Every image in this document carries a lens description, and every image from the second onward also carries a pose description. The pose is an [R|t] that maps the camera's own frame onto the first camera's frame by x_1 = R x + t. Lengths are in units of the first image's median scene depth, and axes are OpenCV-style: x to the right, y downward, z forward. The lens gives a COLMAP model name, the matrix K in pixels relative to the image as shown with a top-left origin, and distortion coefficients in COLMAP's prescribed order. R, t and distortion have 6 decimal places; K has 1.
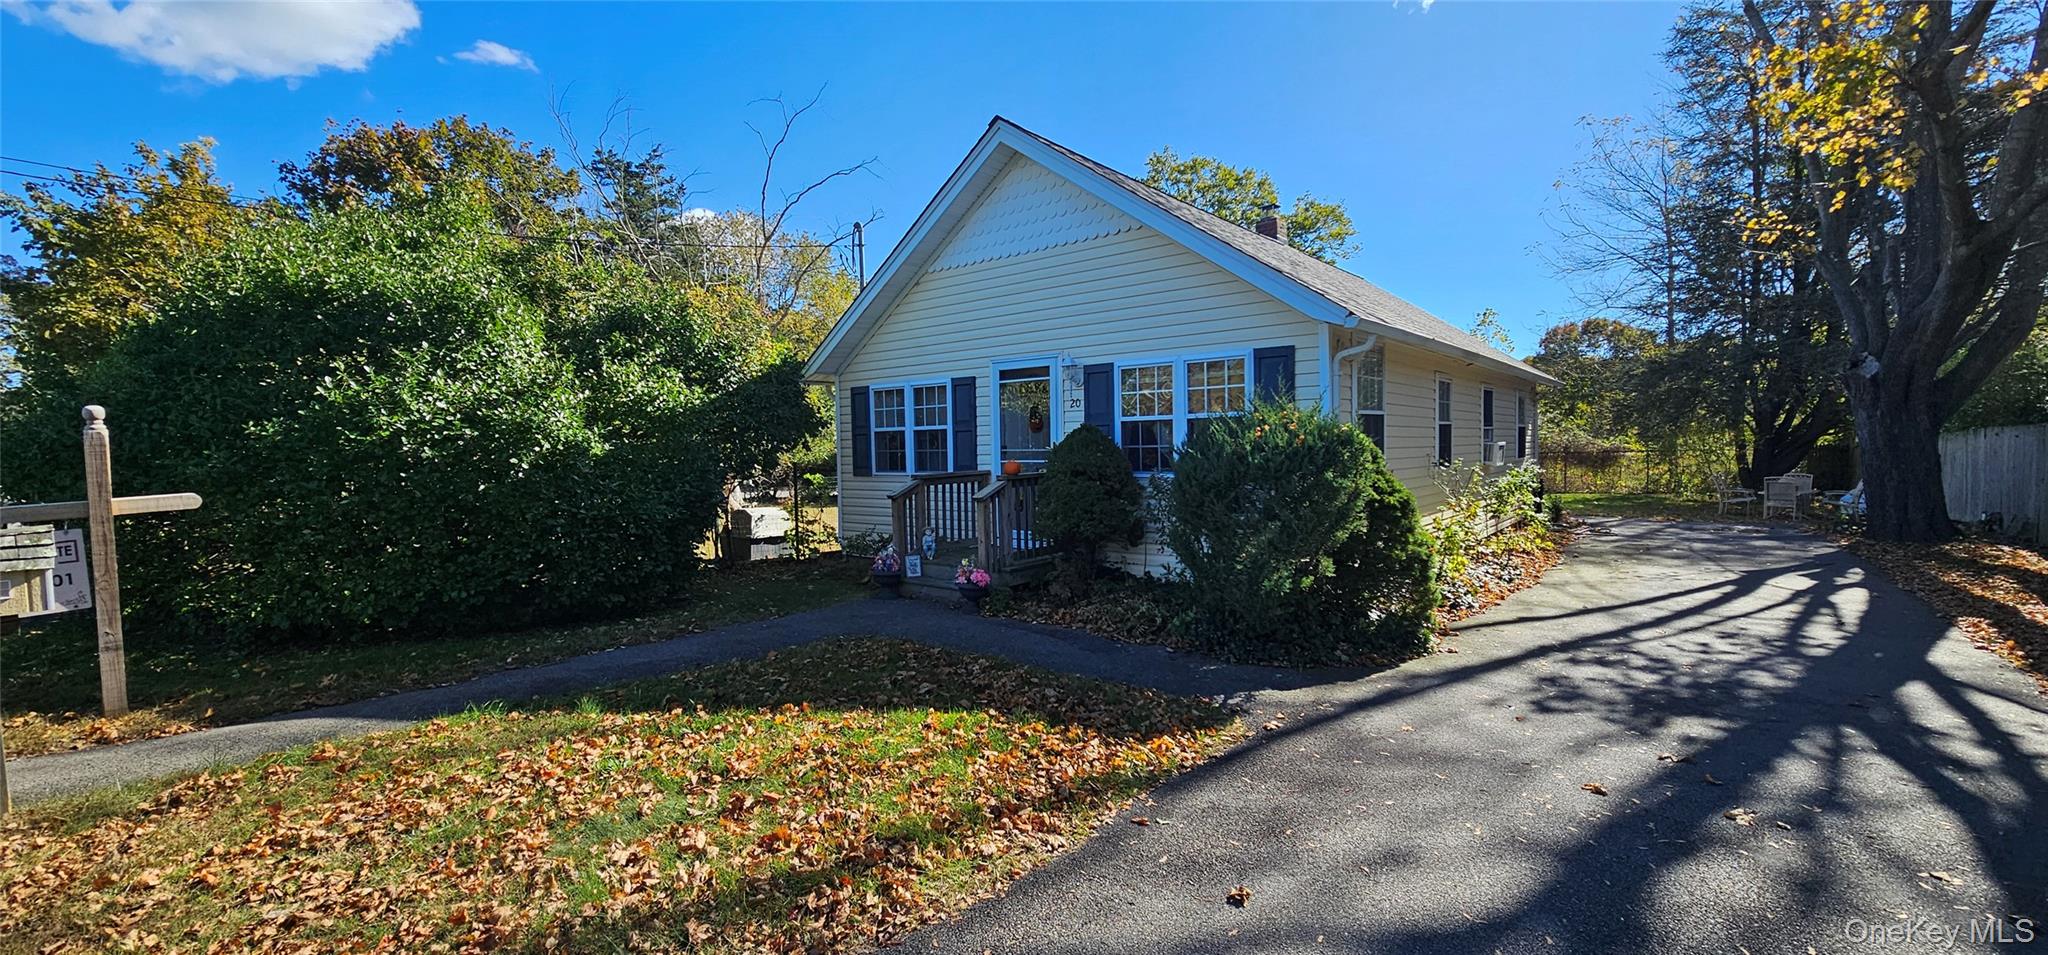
lens RADIAL K [[770.3, 0, 976.7], [0, 770.3, 483.7], [0, 0, 1]] dist [-0.000457, 0.000000]
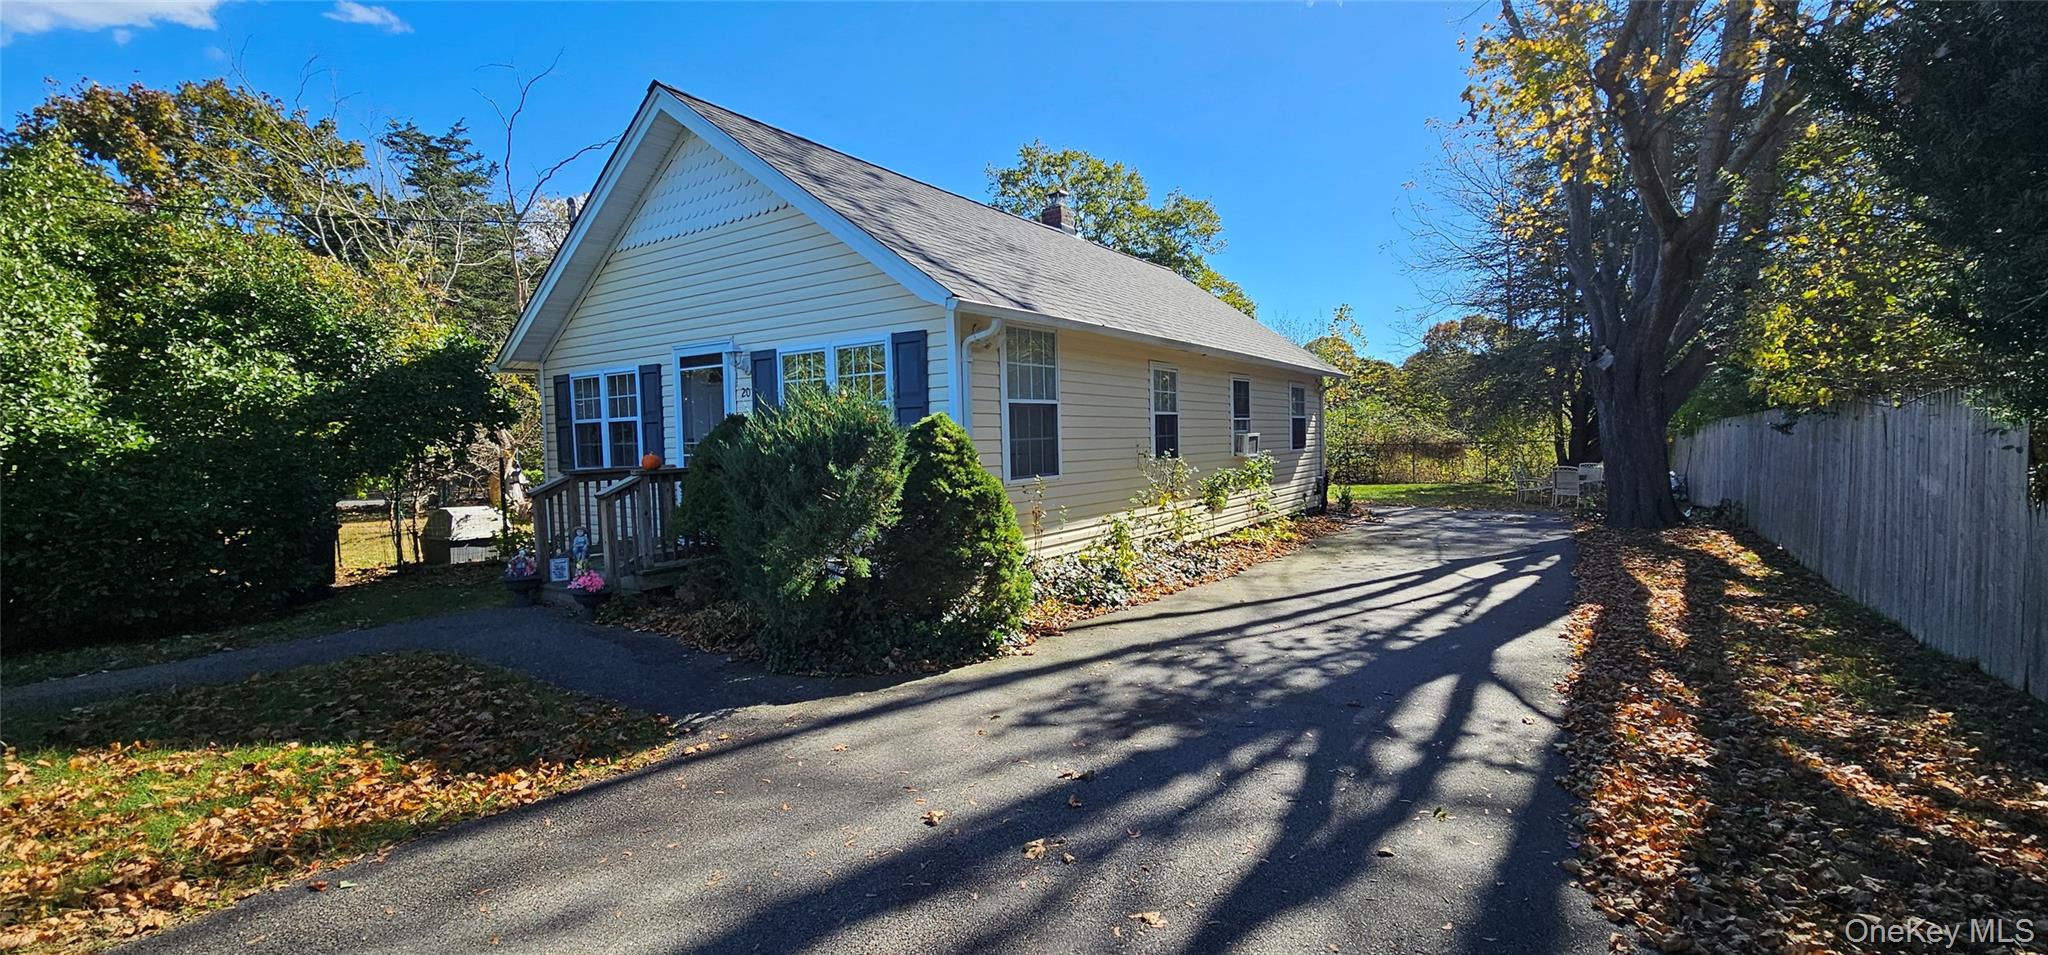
lens RADIAL K [[770.3, 0, 976.7], [0, 770.3, 483.7], [0, 0, 1]] dist [-0.000457, 0.000000]
pose [[0.996957, -0.007928, 0.077544, 0.337798], [0.007377, 0.999945, 0.007395, 0.001407], [-0.077598, -0.006801, 0.996962, 0.047120]]
